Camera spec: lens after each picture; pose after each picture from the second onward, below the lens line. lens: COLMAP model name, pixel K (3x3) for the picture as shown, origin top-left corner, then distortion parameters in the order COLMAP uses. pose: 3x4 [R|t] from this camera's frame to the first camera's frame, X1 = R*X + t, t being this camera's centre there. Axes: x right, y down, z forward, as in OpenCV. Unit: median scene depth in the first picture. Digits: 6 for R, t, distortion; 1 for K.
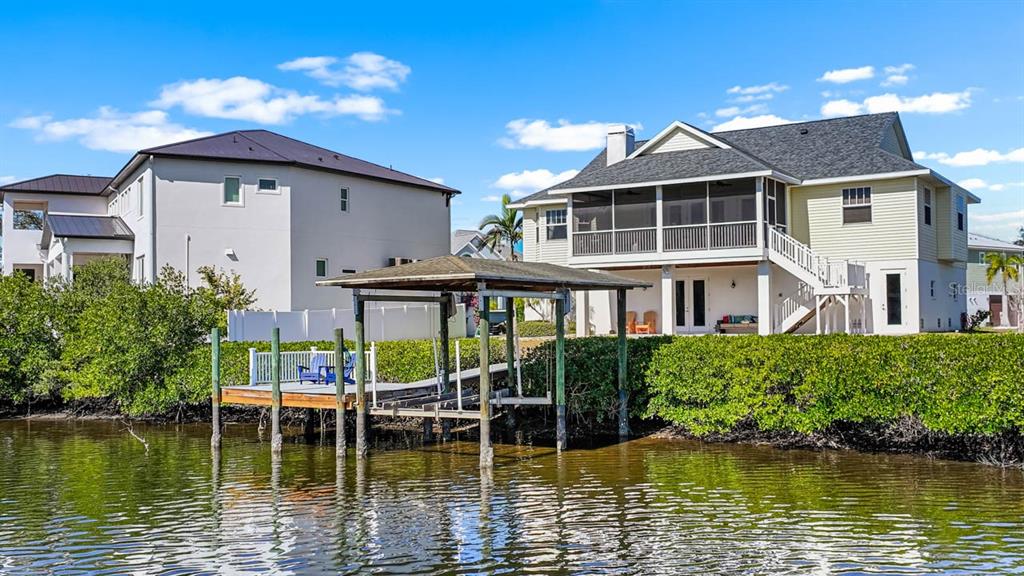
lens RADIAL K [[1097.2, 0, 432.3], [0, 1097.2, 310.2], [0, 0, 1]] dist [-0.000004, -0.005871]
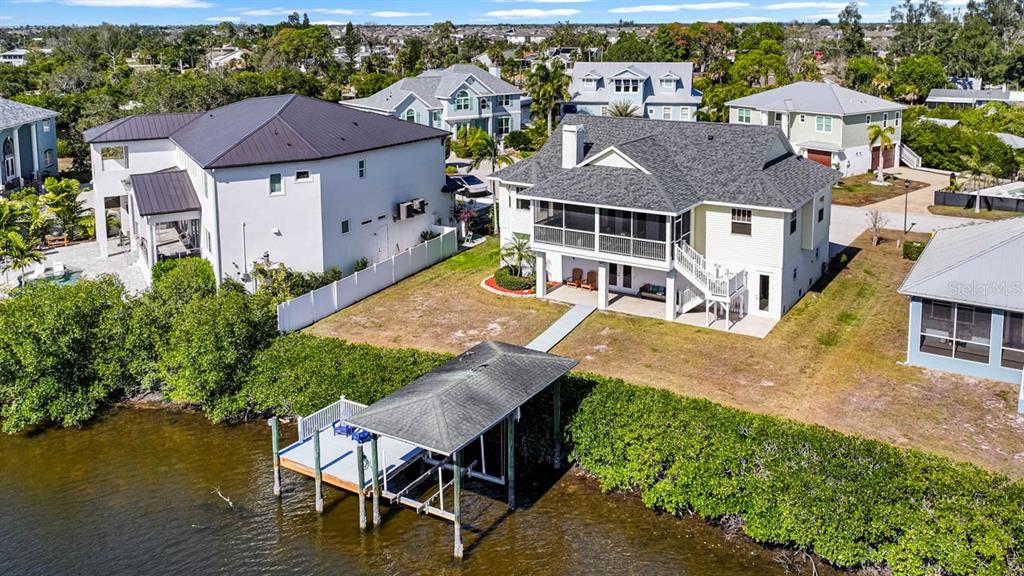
lens RADIAL K [[935.6, 0, 468.9], [0, 935.6, 155.7], [0, 0, 1]] dist [0.008033, 0.017311]
pose [[0.999563, -0.015176, 0.025378, 0.023298], [0.010792, 0.986278, 0.164737, -0.376653], [-0.027530, -0.164391, 0.986011, -0.118799]]
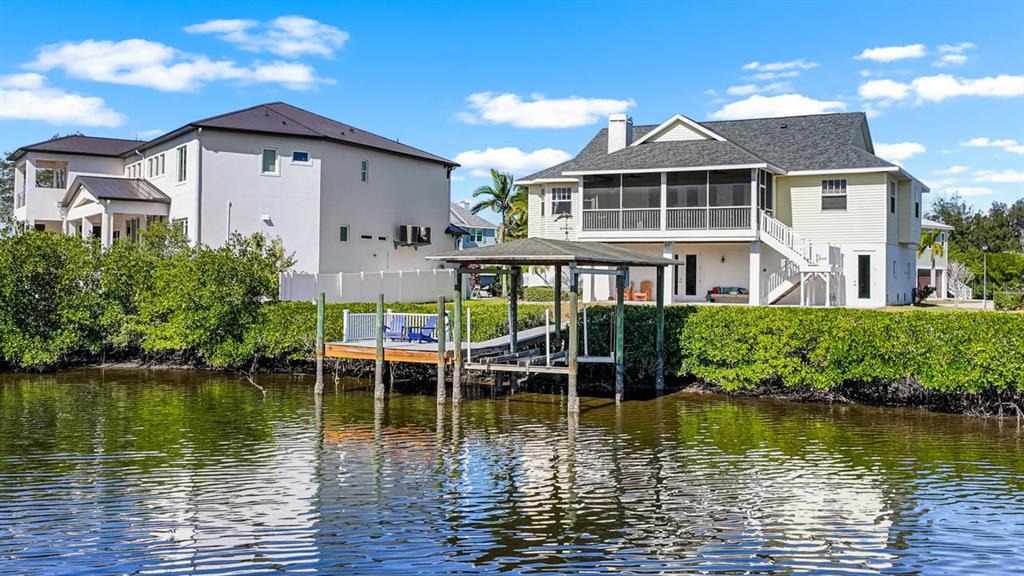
lens RADIAL K [[1116.9, 0, 433.6], [0, 1116.9, 263.2], [0, 0, 1]] dist [-0.000315, 0.026507]
pose [[0.996278, 0.024485, 0.082653, -0.128145], [-0.024187, 0.999697, -0.004596, -0.008293], [-0.082740, 0.002580, 0.996568, -0.134373]]
